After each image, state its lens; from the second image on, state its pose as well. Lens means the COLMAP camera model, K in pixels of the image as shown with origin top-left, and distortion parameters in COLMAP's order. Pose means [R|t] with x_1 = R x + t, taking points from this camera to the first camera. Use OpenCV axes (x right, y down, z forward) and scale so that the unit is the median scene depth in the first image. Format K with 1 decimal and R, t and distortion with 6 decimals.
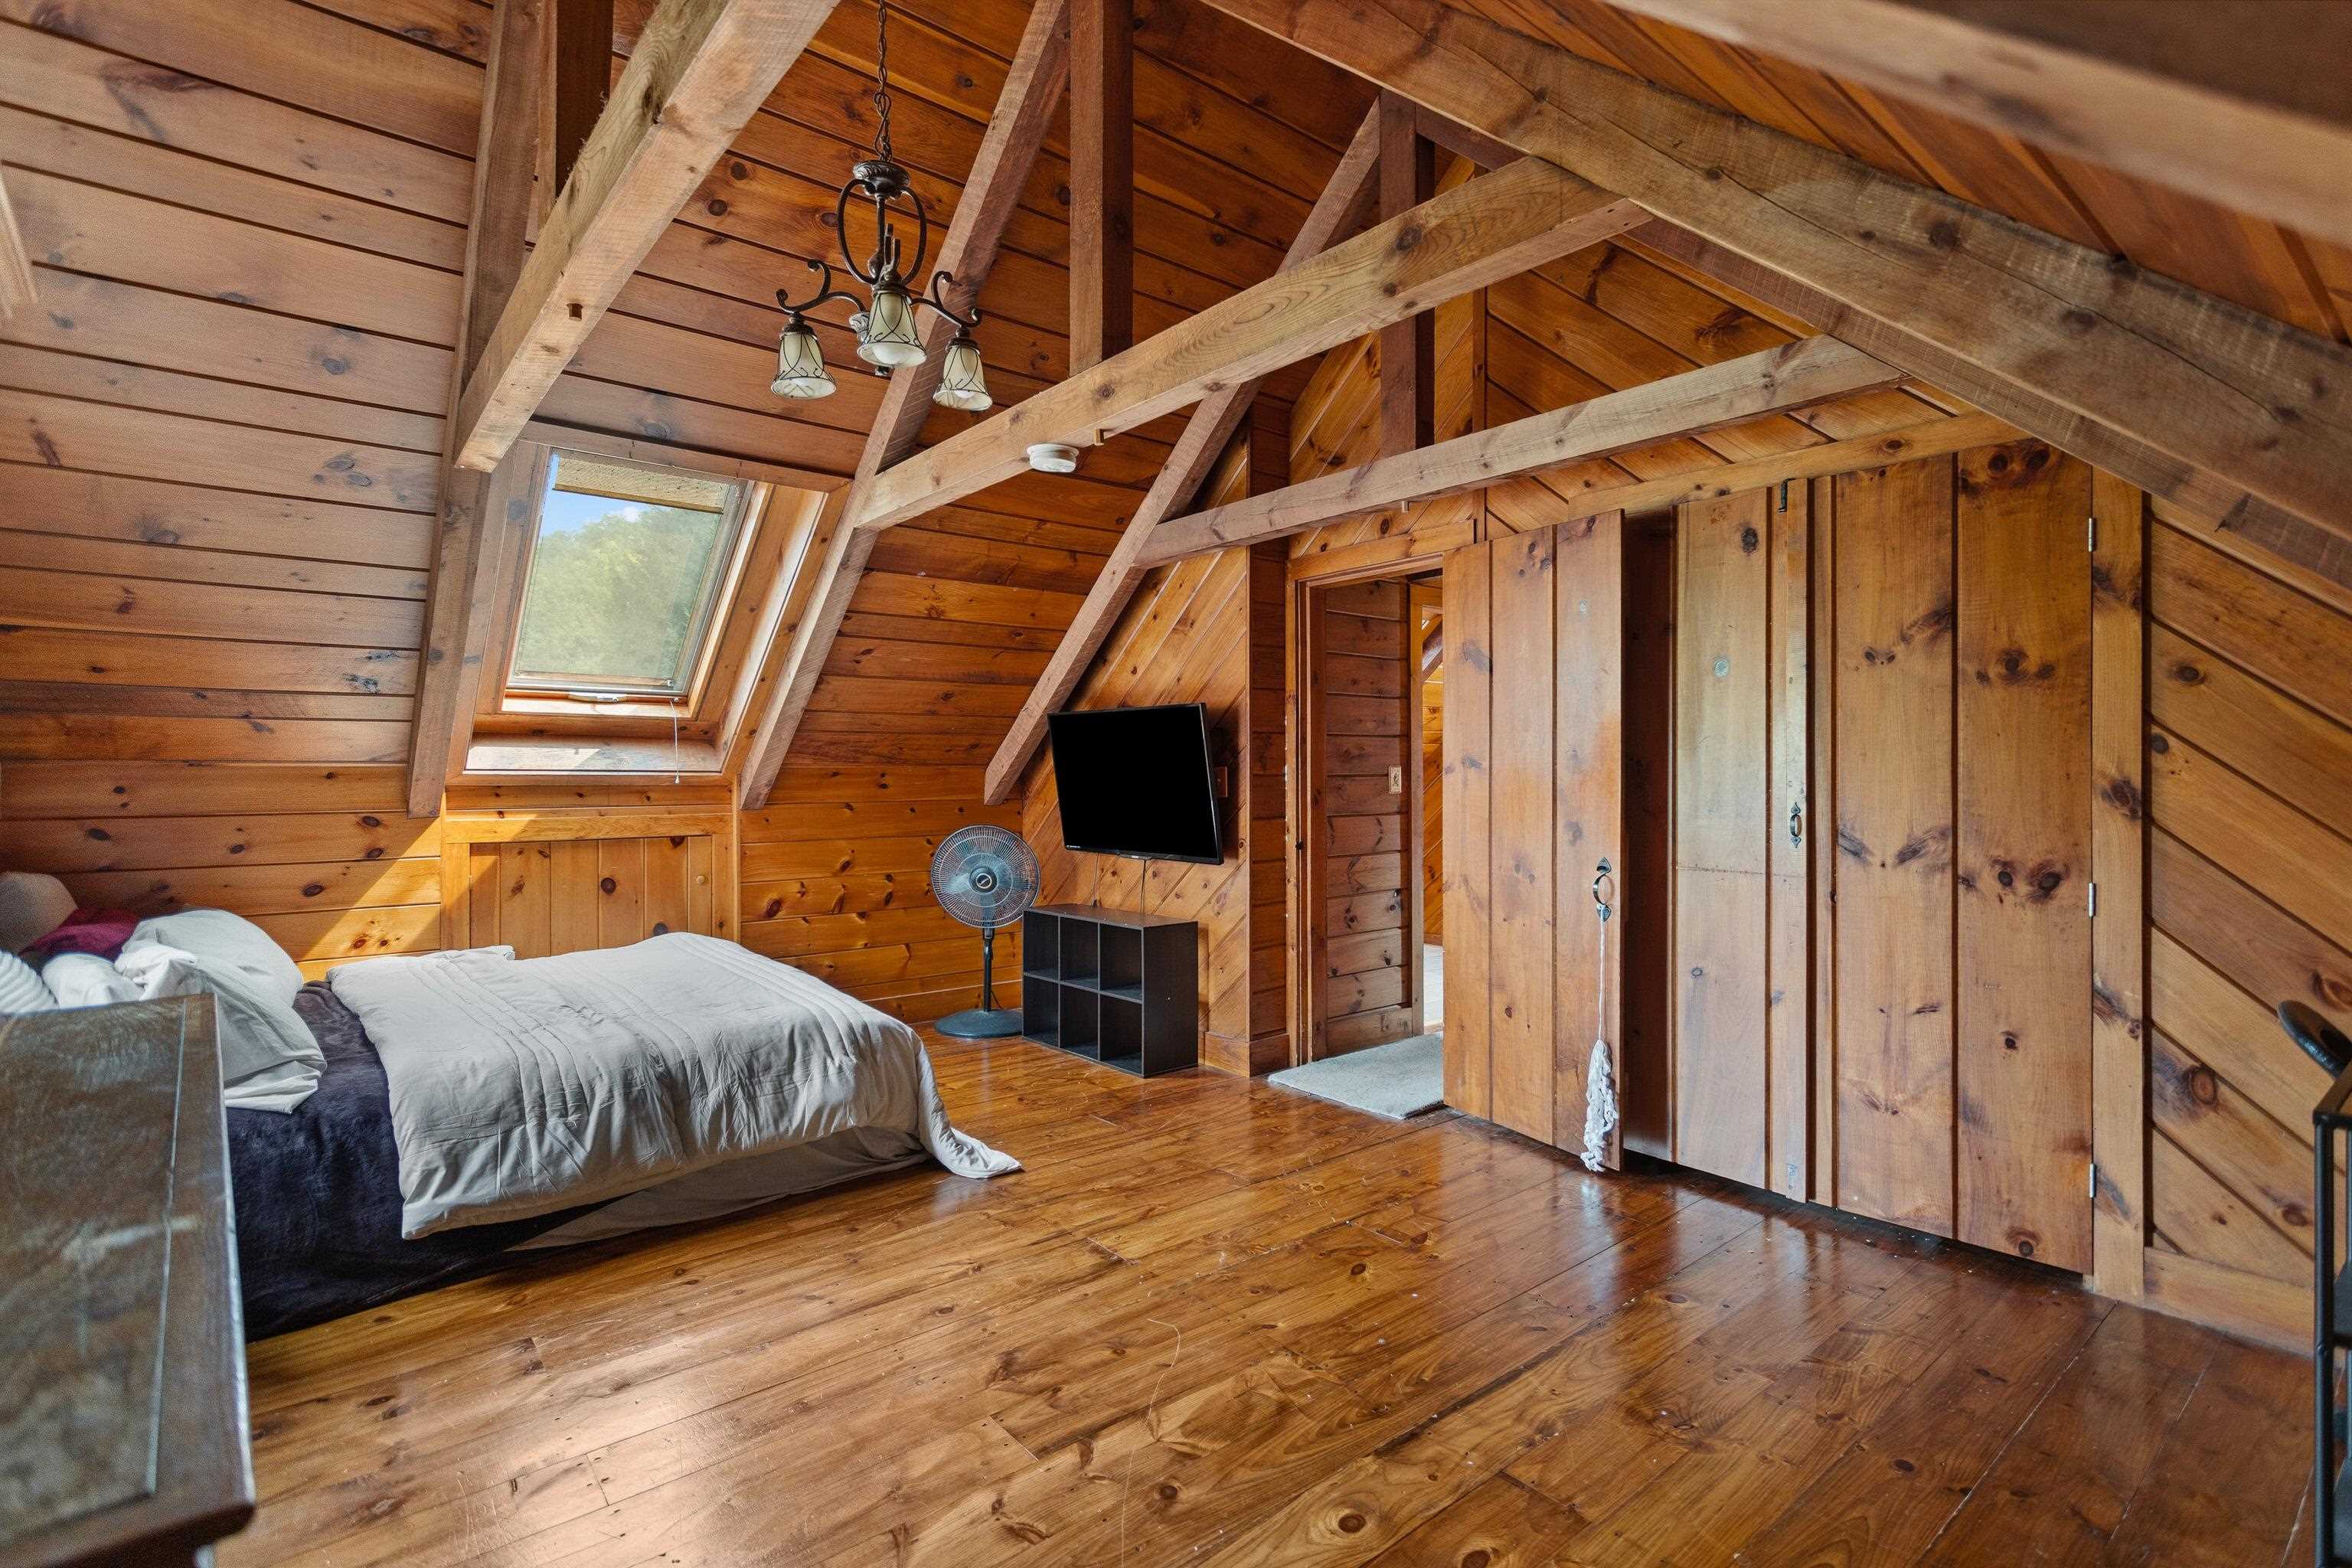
lens RADIAL K [[1109.2, 0, 1172.3], [0, 1109.2, 773.8], [0, 0, 1]] dist [0.003200, 0.000444]
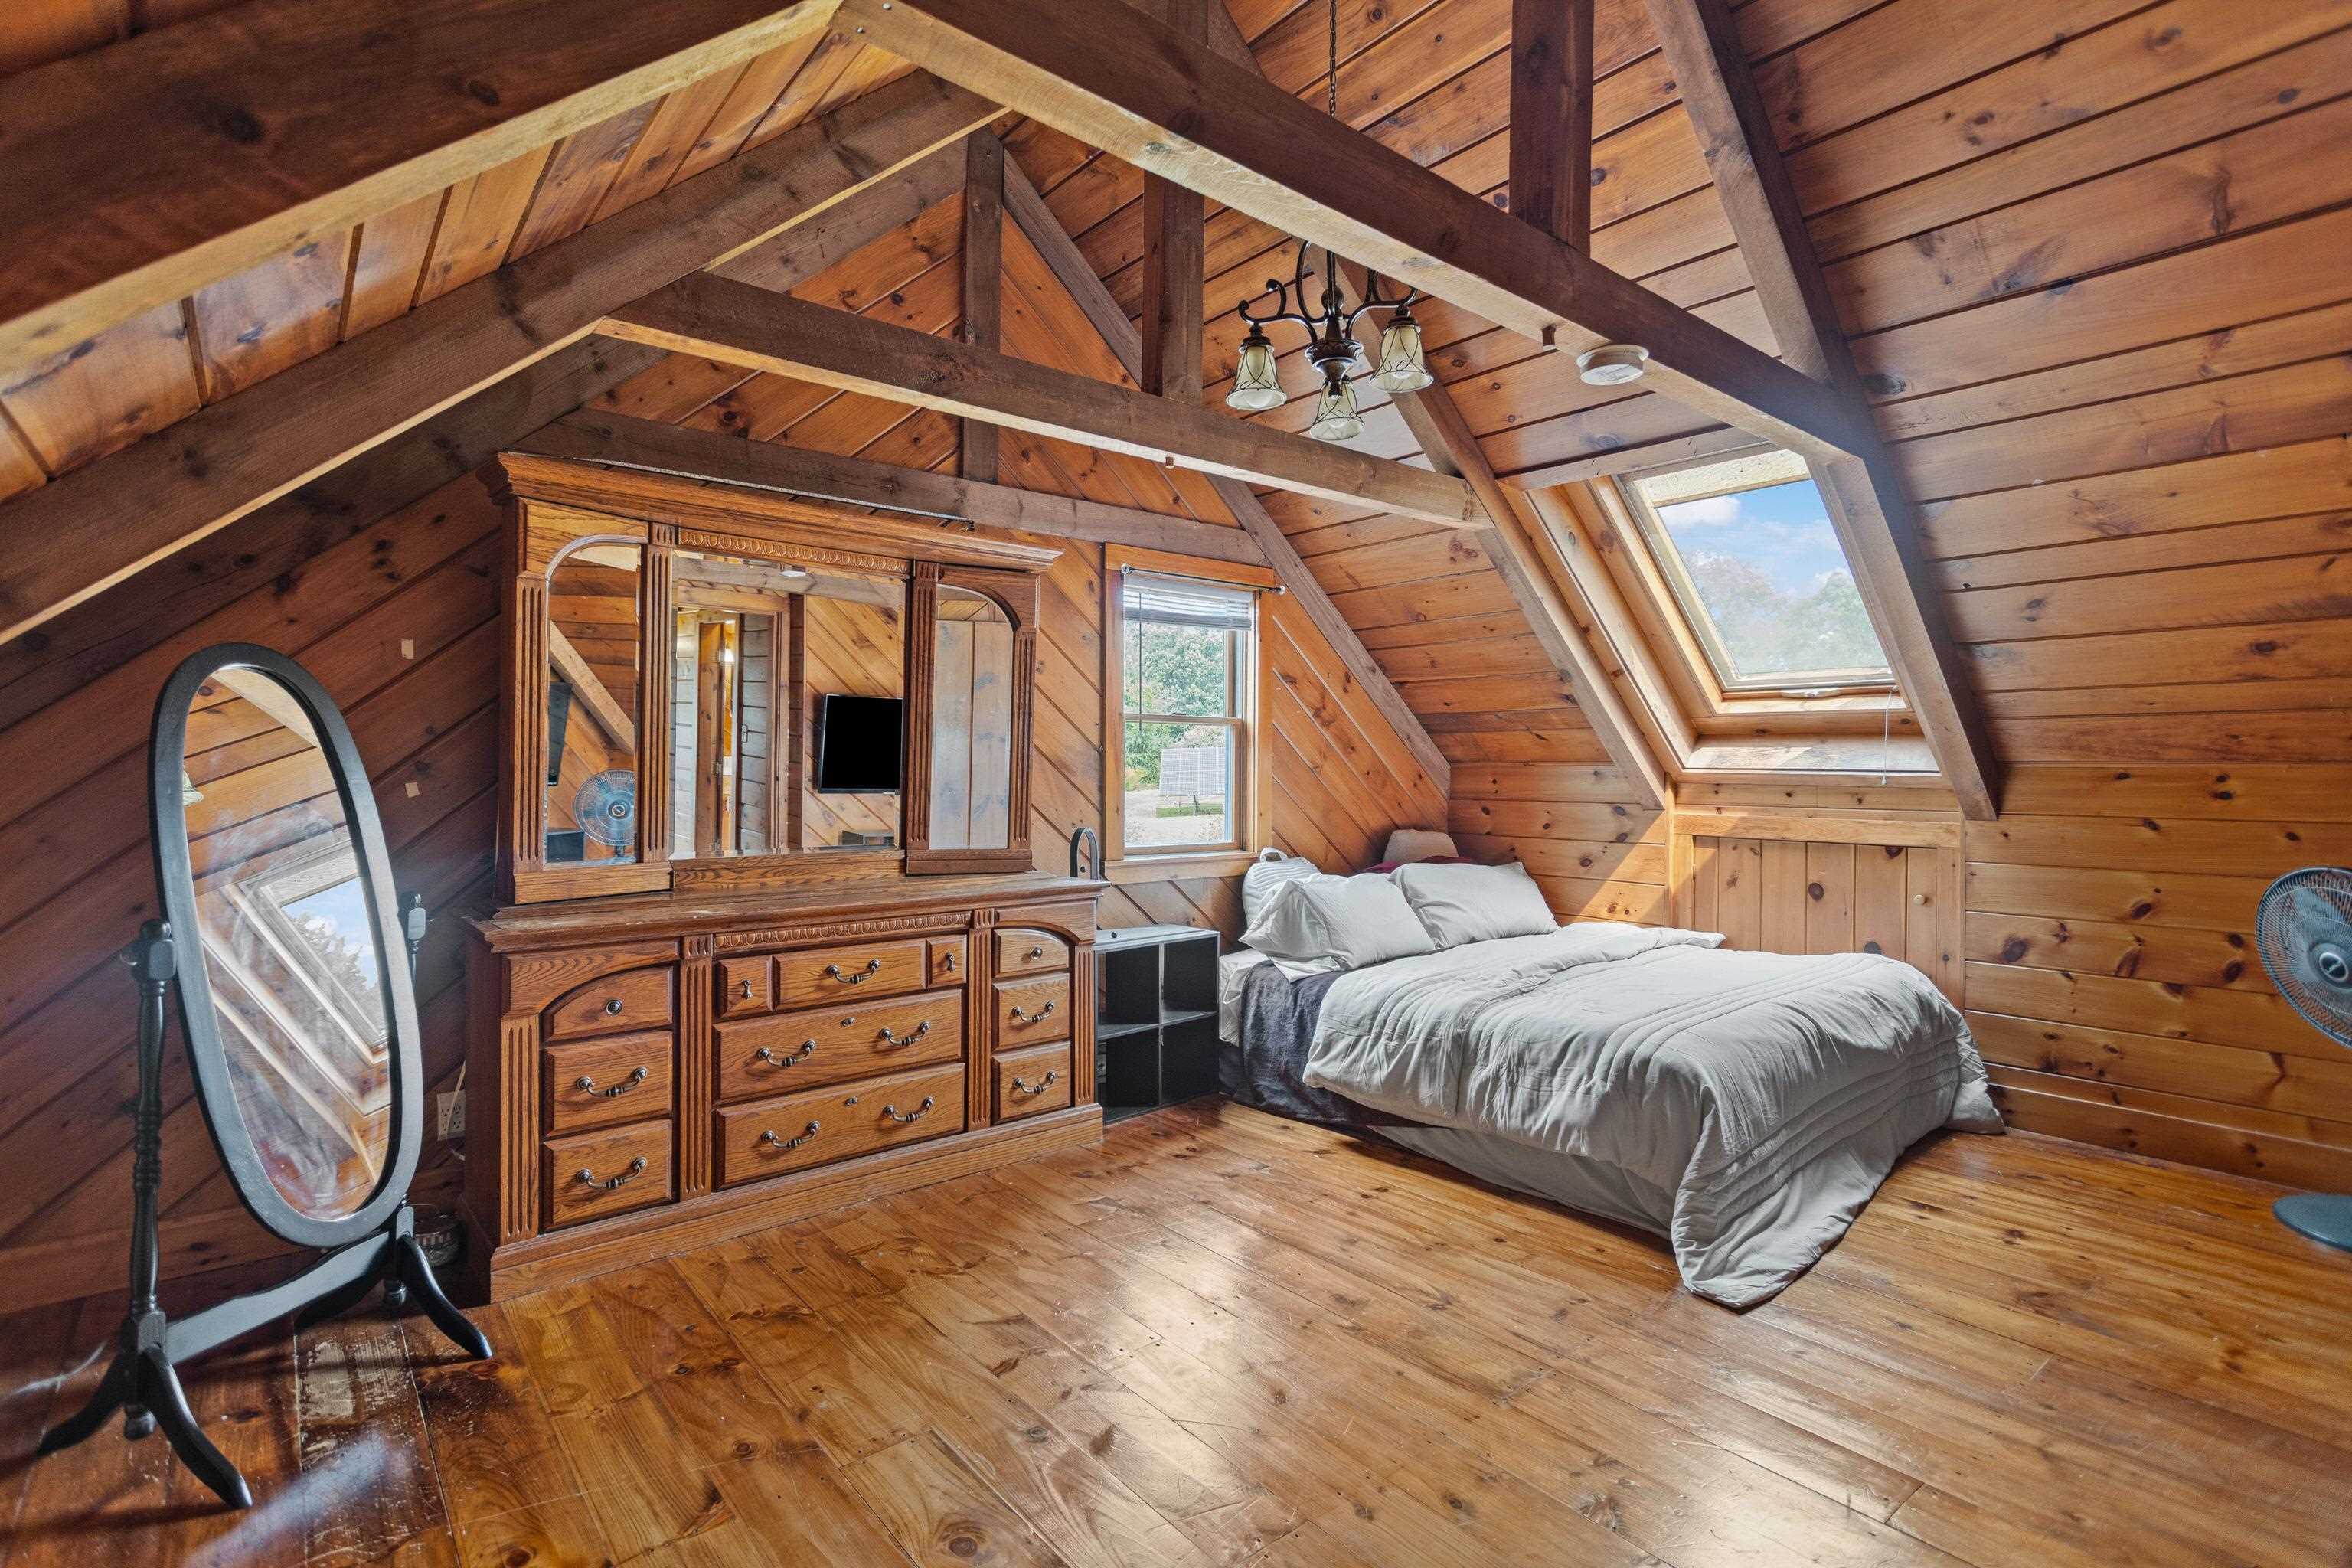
lens RADIAL K [[1109.2, 0, 1187.2], [0, 1109.2, 775.7], [0, 0, 1]] dist [0.003200, 0.000444]
pose [[0.013087, 0.007916, -0.999883, 0.488427], [-0.006518, 0.999948, 0.007831, -0.001974], [0.999893, 0.006415, 0.013138, 0.510014]]
